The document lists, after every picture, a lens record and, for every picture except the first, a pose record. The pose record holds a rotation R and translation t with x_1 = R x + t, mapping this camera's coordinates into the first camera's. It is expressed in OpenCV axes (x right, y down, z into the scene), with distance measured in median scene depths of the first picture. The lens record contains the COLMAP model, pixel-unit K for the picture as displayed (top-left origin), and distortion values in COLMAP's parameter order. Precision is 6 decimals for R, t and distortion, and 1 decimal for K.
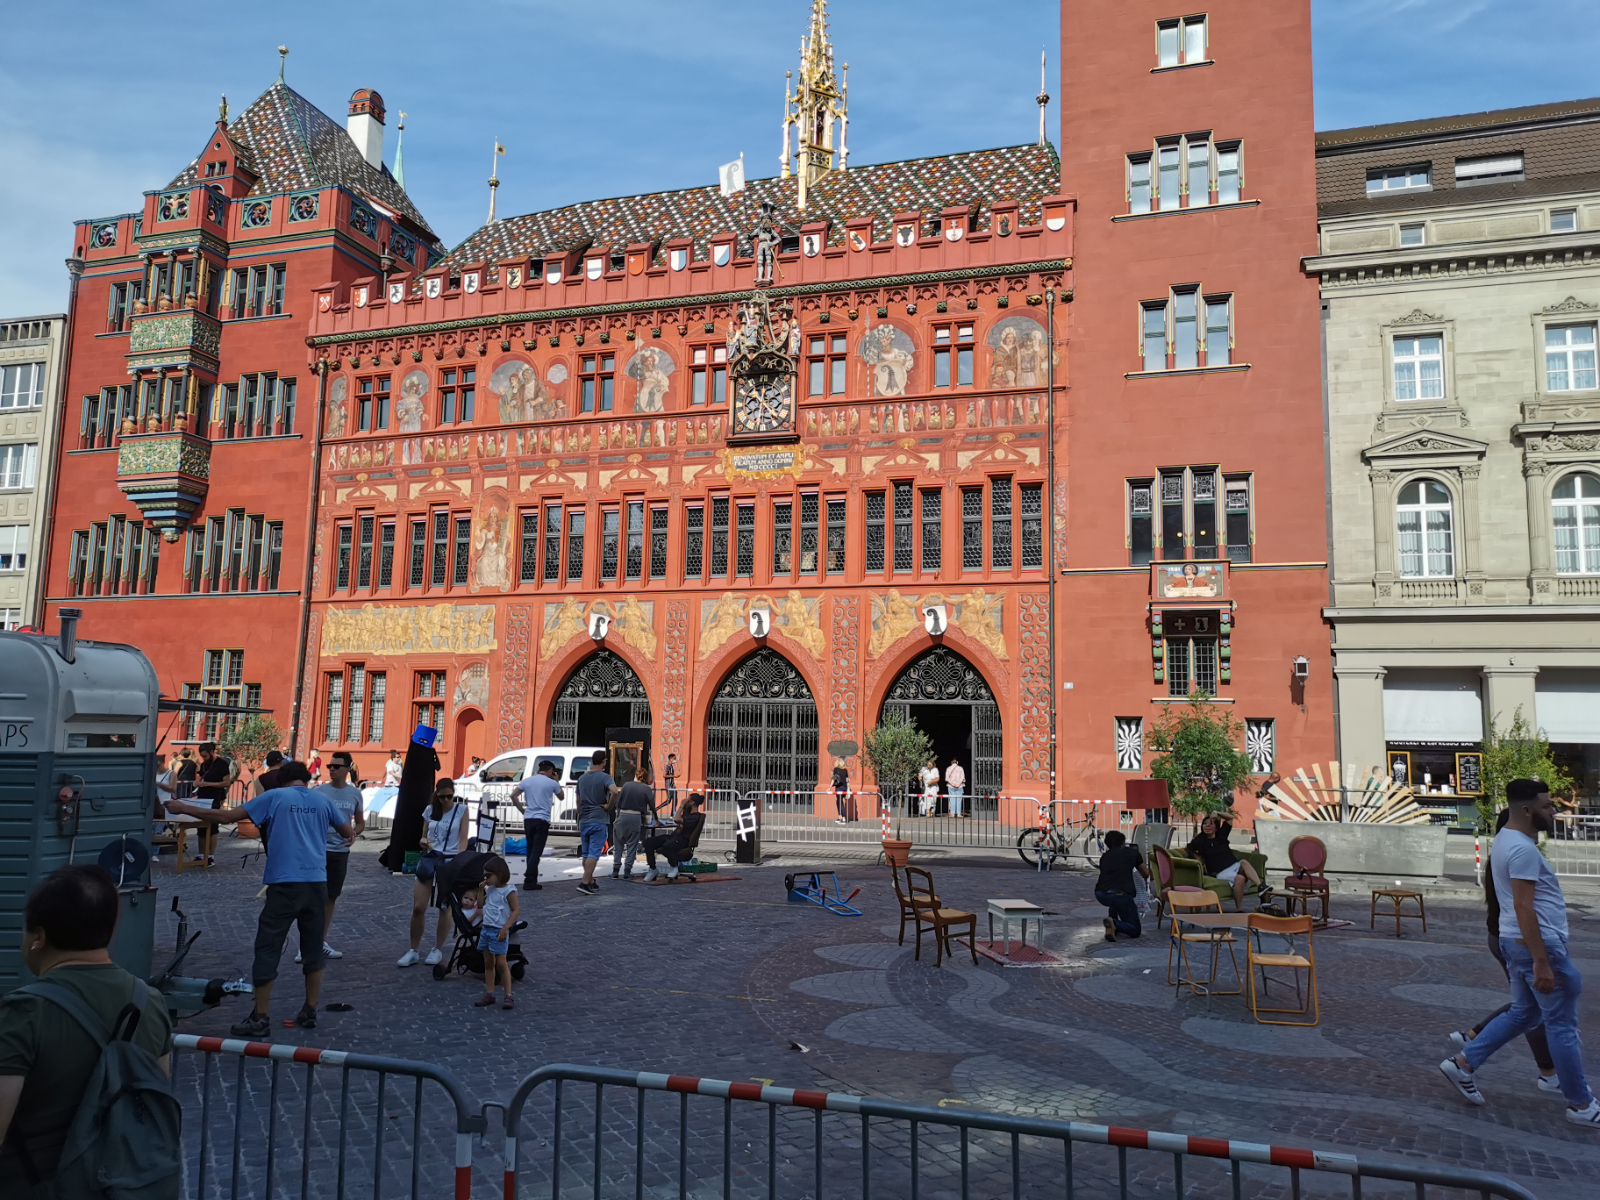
lens RADIAL K [[1236.1, 0, 800.0], [0, 1236.1, 600.0], [0, 0, 1]] dist [0.029809, -0.006283]
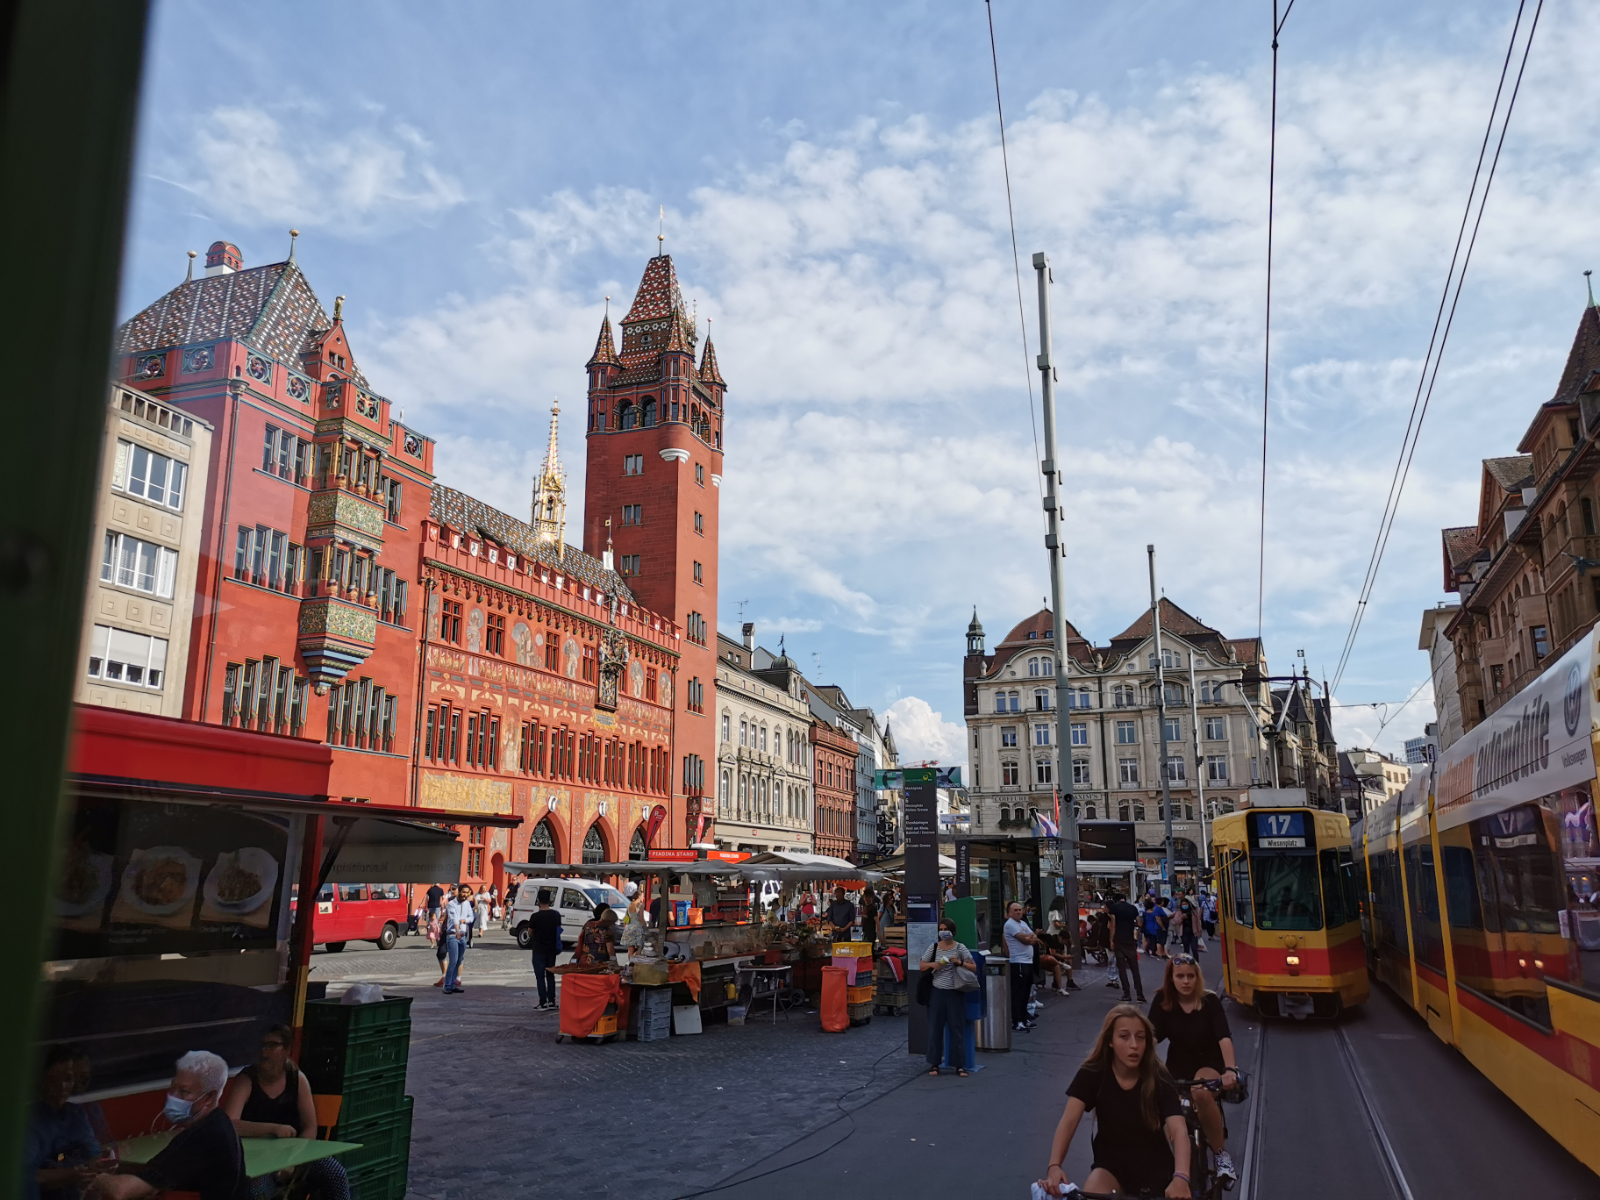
lens RADIAL K [[1236.1, 0, 800.0], [0, 1236.1, 600.0], [0, 0, 1]] dist [0.029809, -0.006283]
pose [[0.043285, 0.203590, 0.978099, -1.711547], [-0.121236, 0.972852, -0.197132, 0.040260], [-0.991680, -0.110048, 0.066792, 0.553588]]
